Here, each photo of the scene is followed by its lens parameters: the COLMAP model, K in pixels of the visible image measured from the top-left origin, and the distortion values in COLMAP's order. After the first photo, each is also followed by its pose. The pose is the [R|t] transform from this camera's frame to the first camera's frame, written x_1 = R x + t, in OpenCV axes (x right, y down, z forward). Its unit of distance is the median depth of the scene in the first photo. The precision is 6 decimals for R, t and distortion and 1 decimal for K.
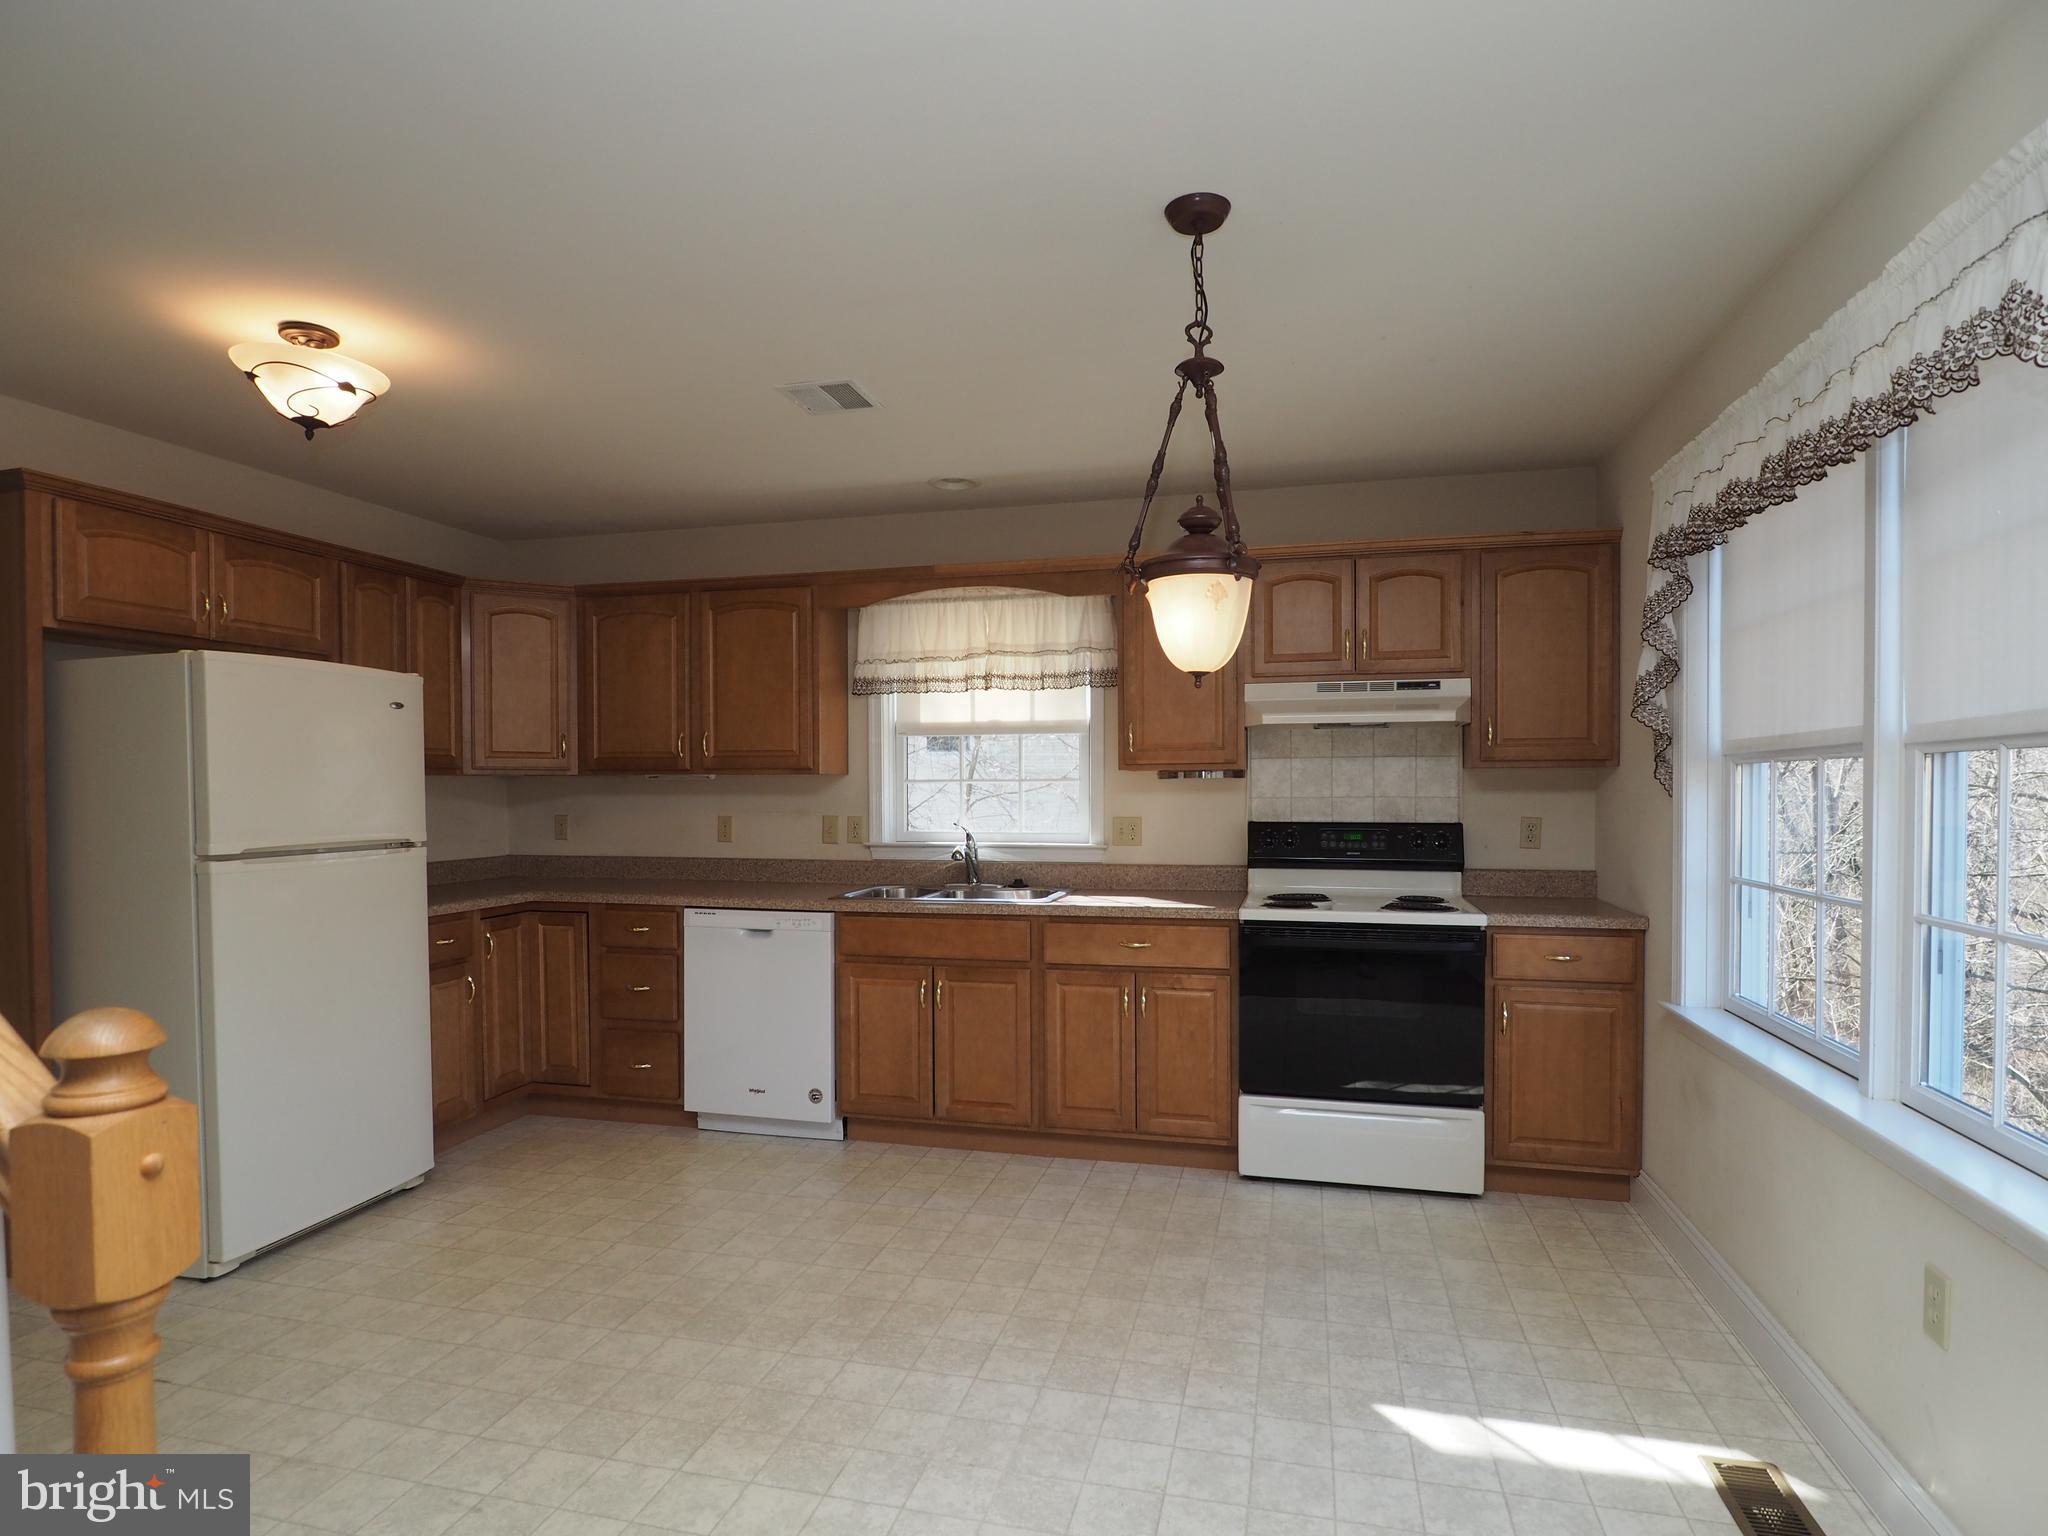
lens RADIAL K [[1106.2, 0, 1025.2], [0, 1106.2, 795.8], [0, 0, 1]] dist [-0.003620, -0.003719]
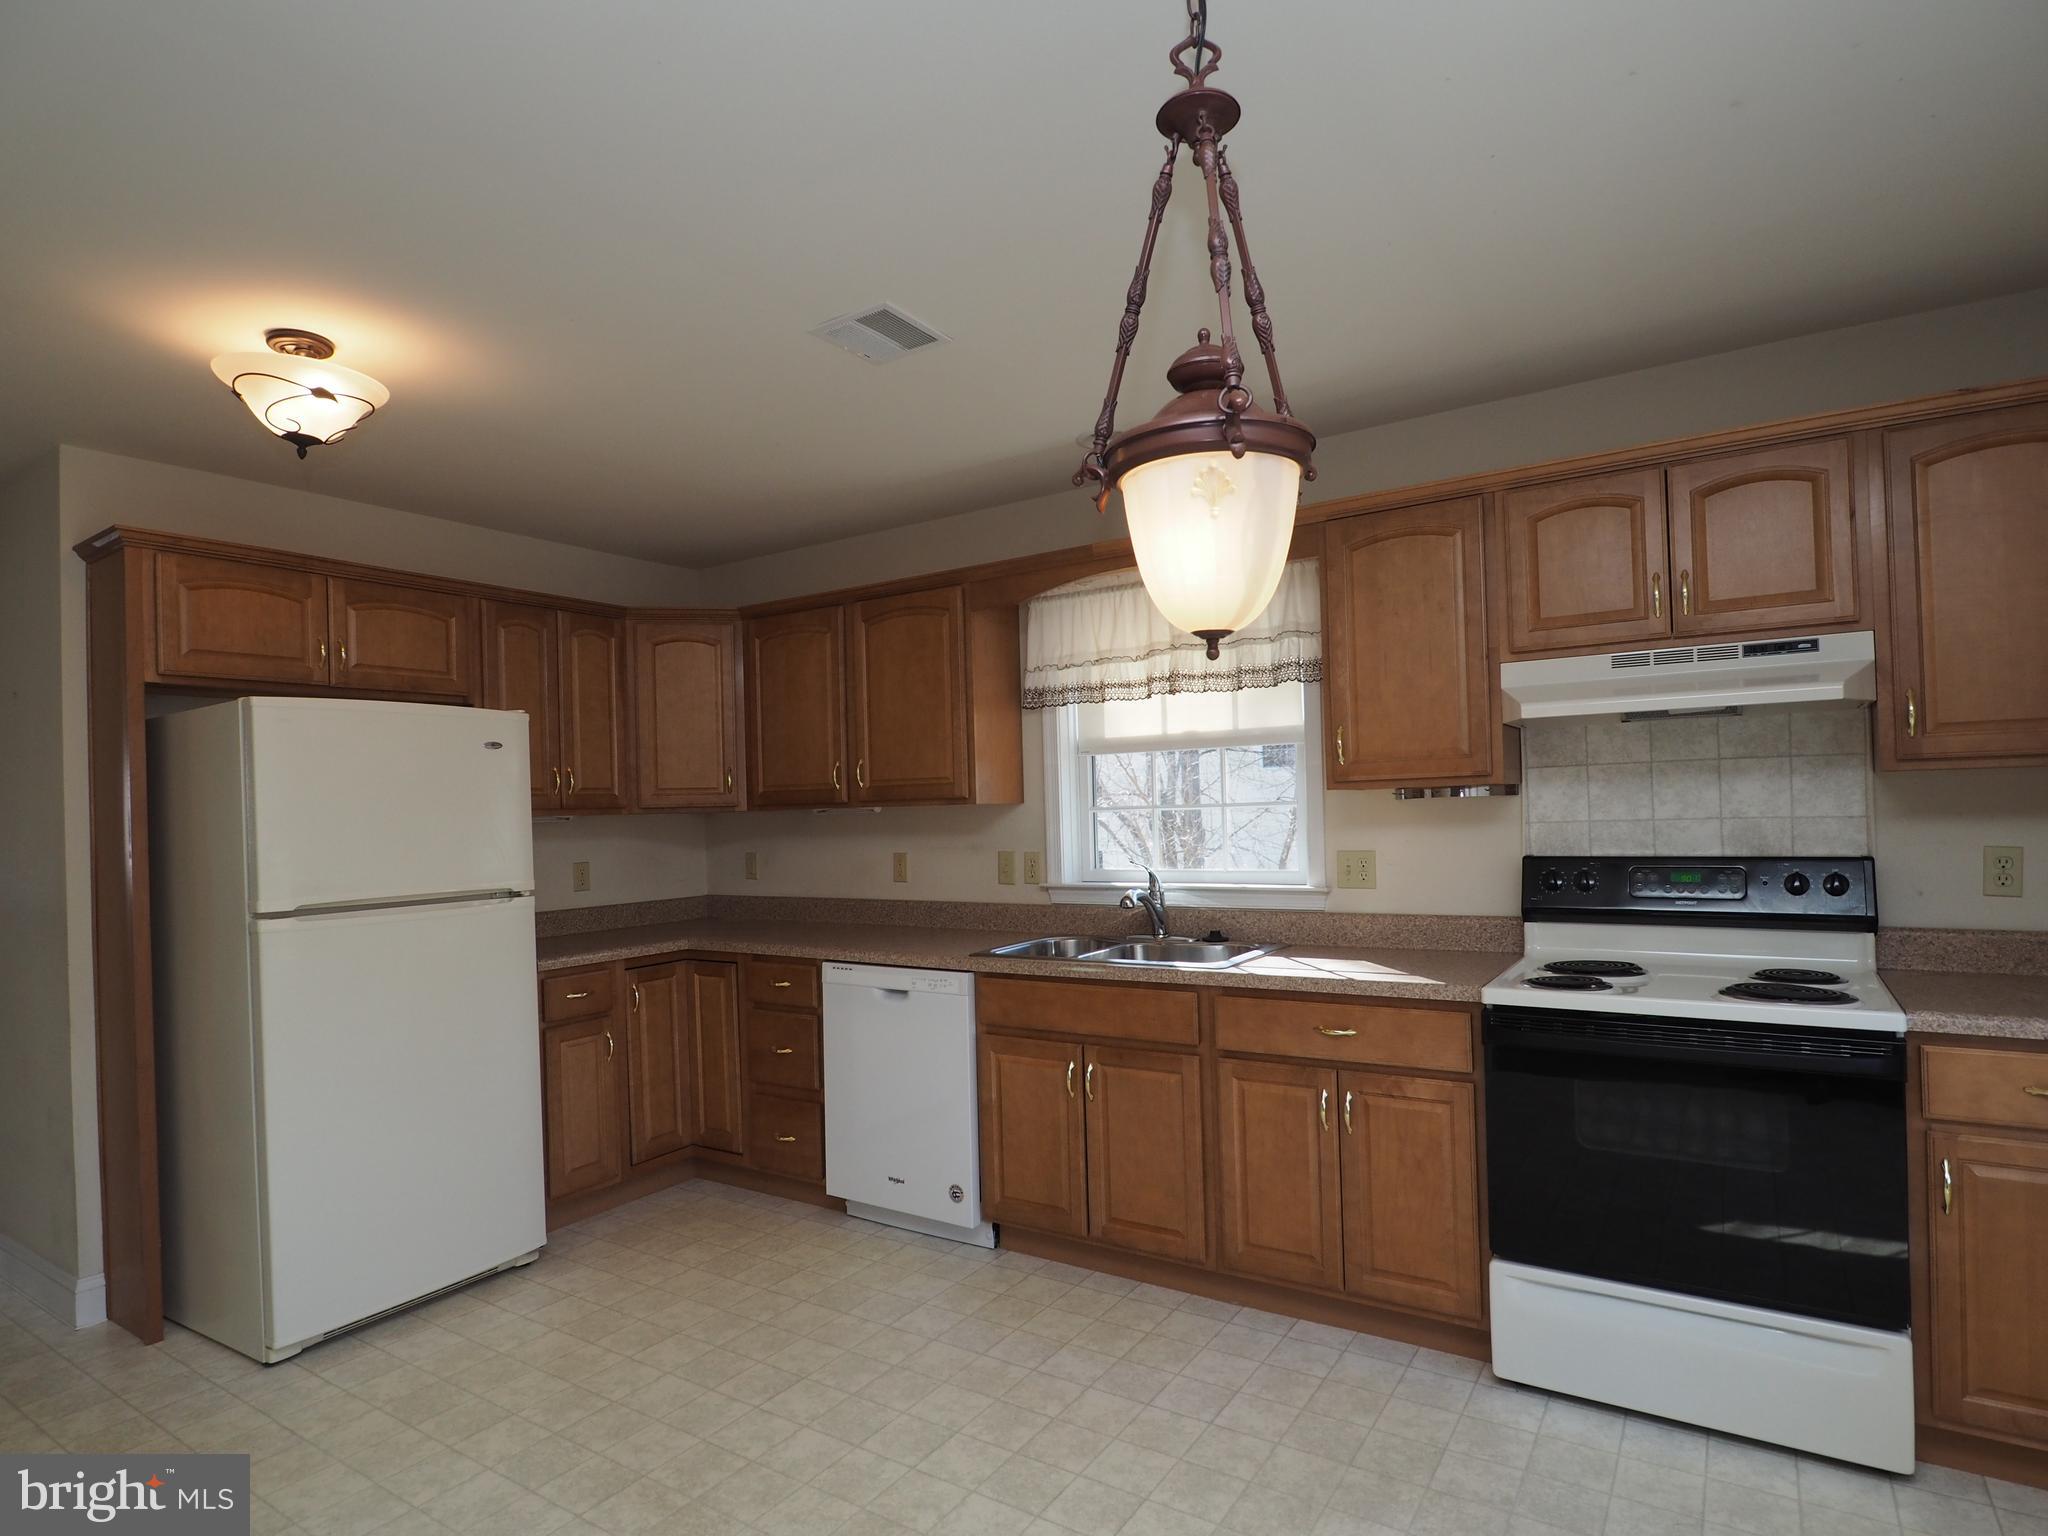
lens RADIAL K [[1106.2, 0, 1025.2], [0, 1106.2, 795.8], [0, 0, 1]] dist [-0.003620, -0.003719]
pose [[0.945085, -0.027729, -0.325647, 0.142499], [0.022271, 0.999542, -0.020478, -0.009021], [0.326066, 0.012101, 0.945270, 0.238150]]
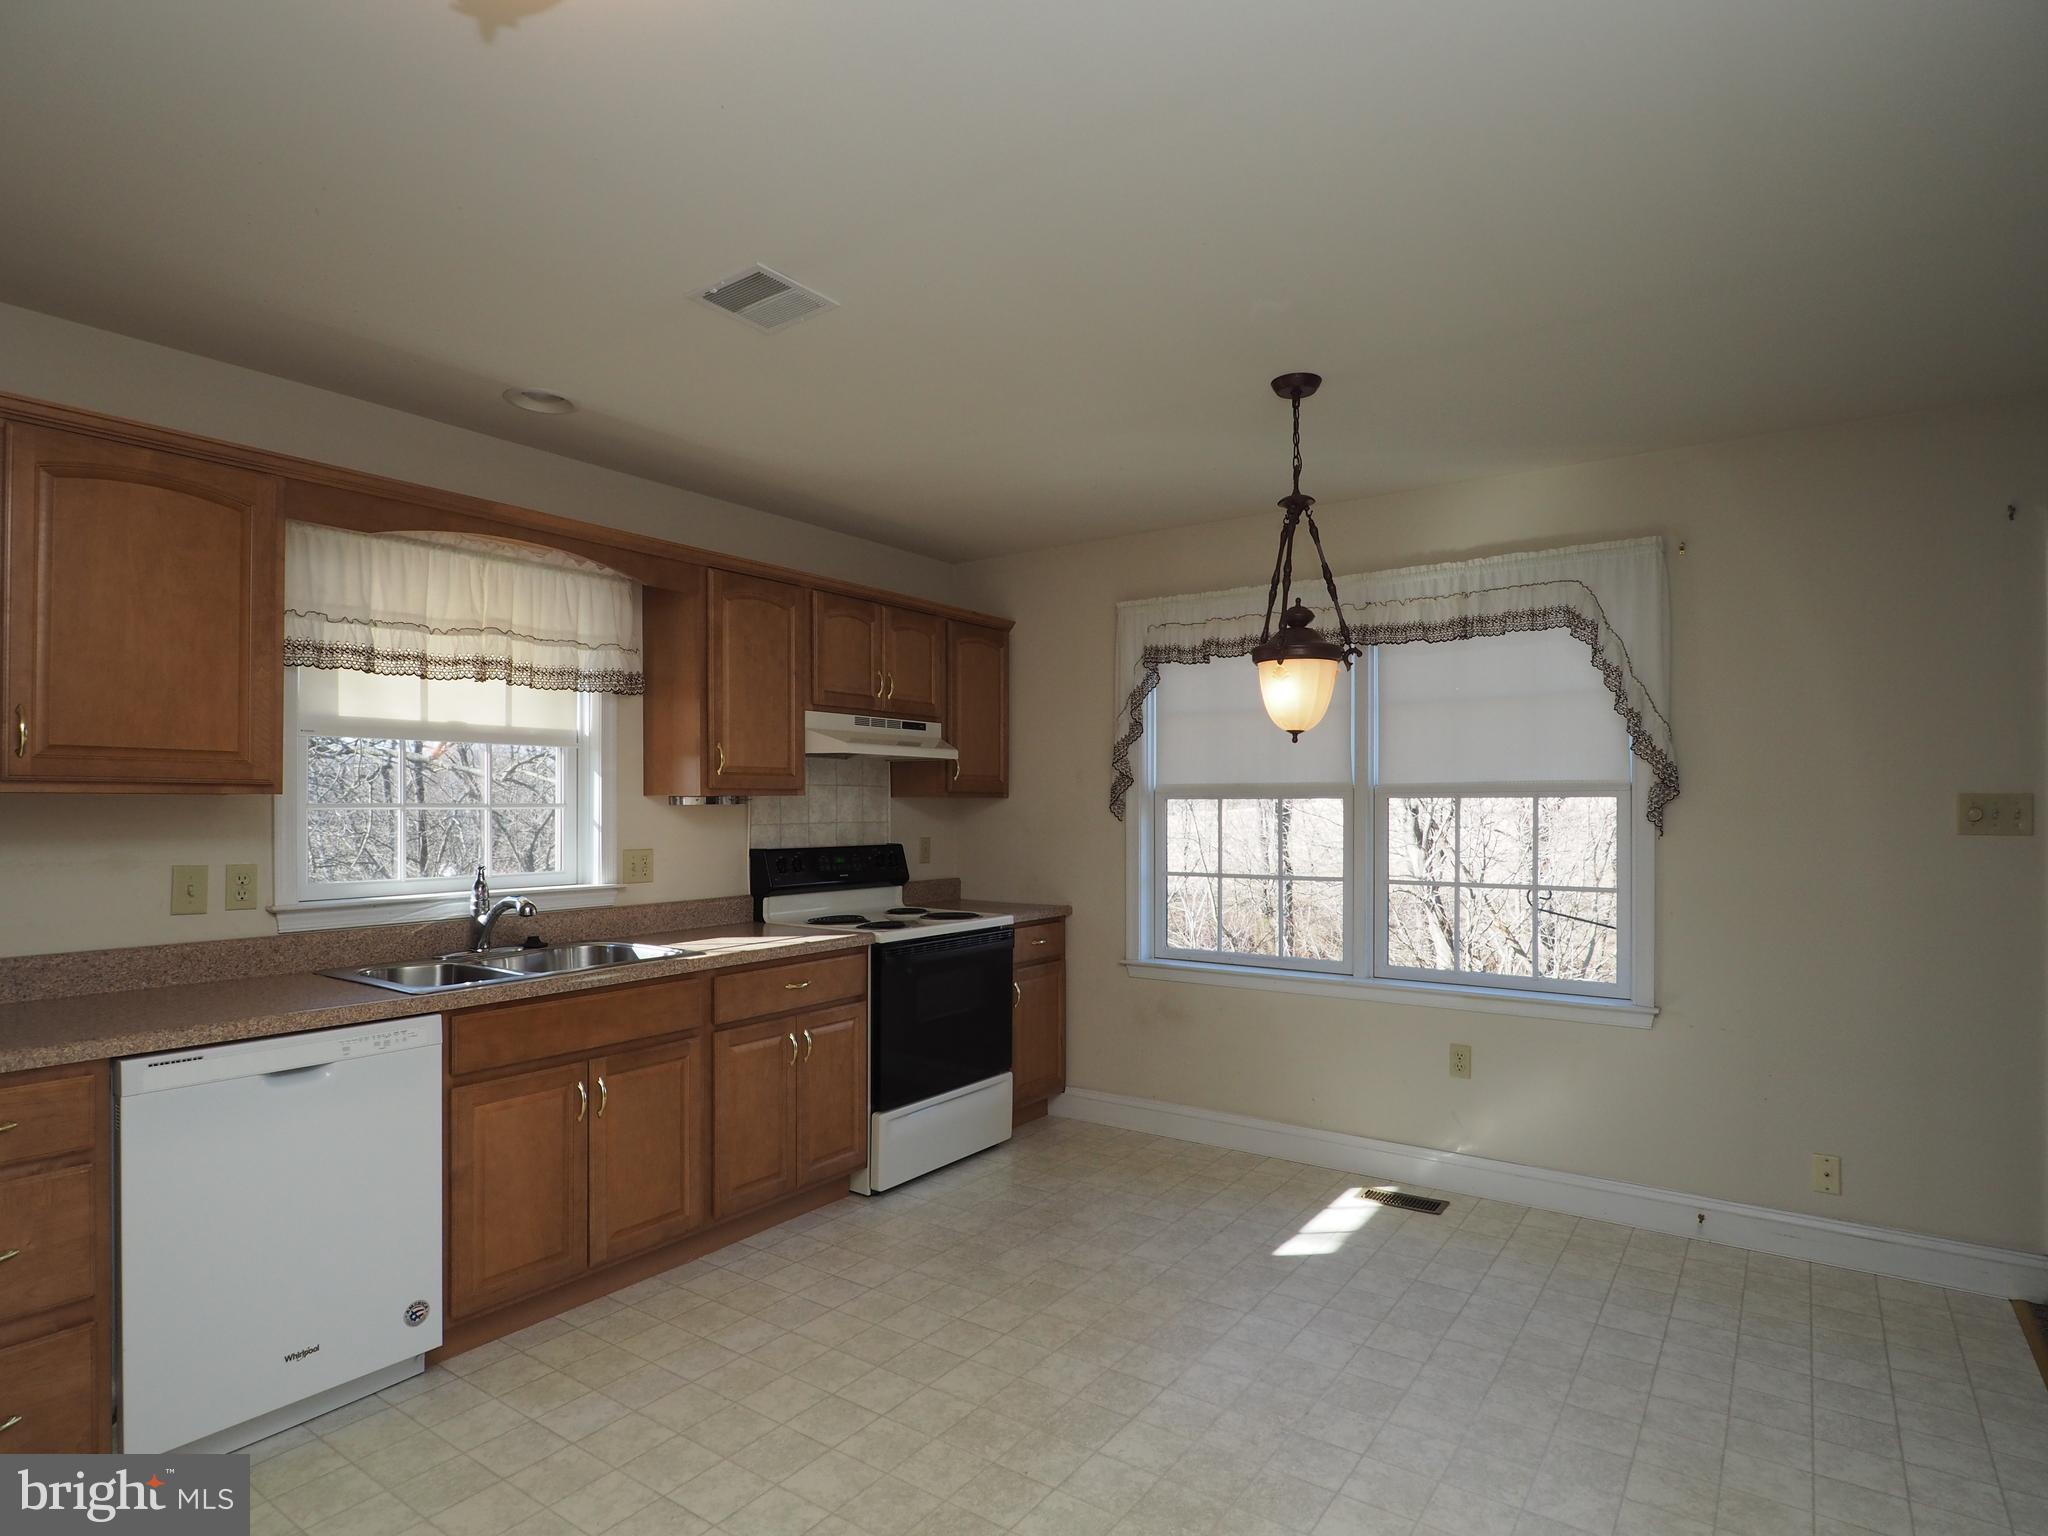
lens RADIAL K [[1106.2, 0, 1025.2], [0, 1106.2, 795.8], [0, 0, 1]] dist [-0.003620, -0.003719]
pose [[0.357629, 0.012022, 0.933786, -0.673870], [0.006318, 0.999863, -0.015292, -0.008222], [-0.933842, 0.011368, 0.357504, 0.471850]]
